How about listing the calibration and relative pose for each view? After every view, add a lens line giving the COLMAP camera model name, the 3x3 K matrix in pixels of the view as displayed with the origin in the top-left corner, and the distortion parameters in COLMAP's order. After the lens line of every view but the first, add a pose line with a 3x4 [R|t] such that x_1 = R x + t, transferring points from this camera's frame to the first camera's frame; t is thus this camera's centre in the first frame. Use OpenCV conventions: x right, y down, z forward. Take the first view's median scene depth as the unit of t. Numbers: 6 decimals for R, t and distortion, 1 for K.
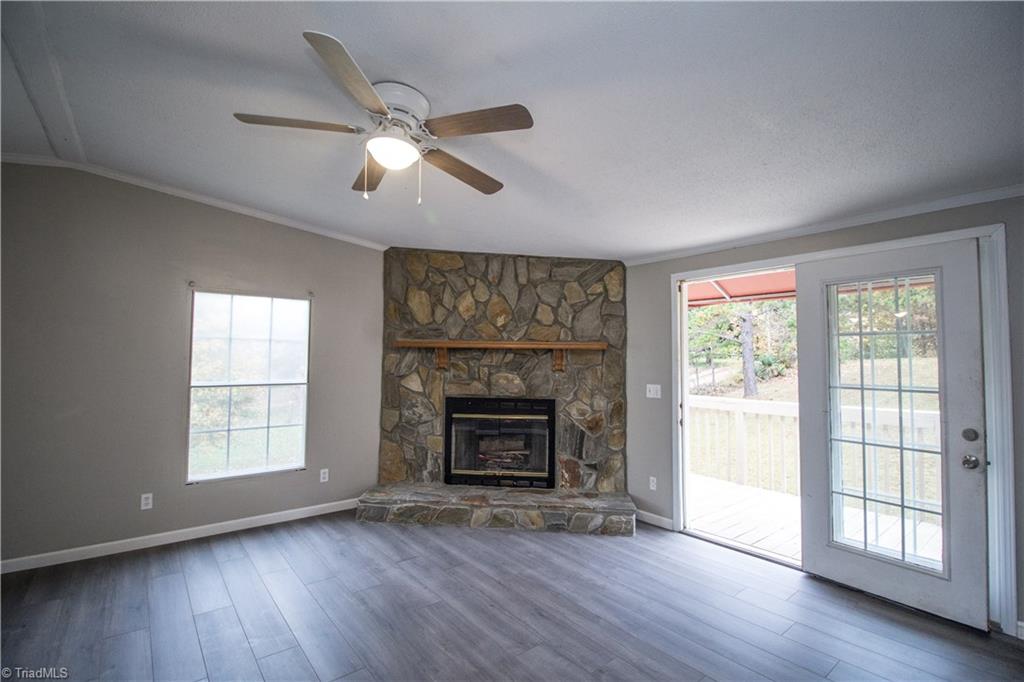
lens RADIAL K [[476.2, 0, 514.2], [0, 476.2, 334.7], [0, 0, 1]] dist [-0.002345, -0.011831]
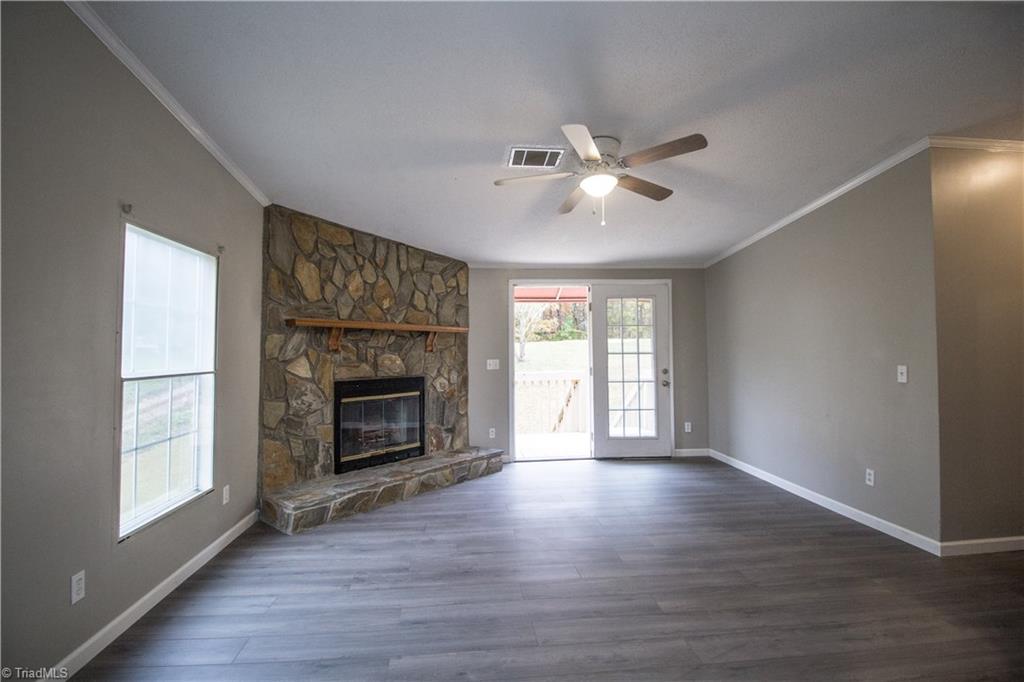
lens RADIAL K [[476.2, 0, 514.2], [0, 476.2, 334.7], [0, 0, 1]] dist [-0.002345, -0.011831]
pose [[0.538321, 0.015281, 0.842602, -0.749467], [-0.026263, 0.999654, -0.001350, 0.032294], [-0.842331, -0.021402, 0.538536, 0.211879]]
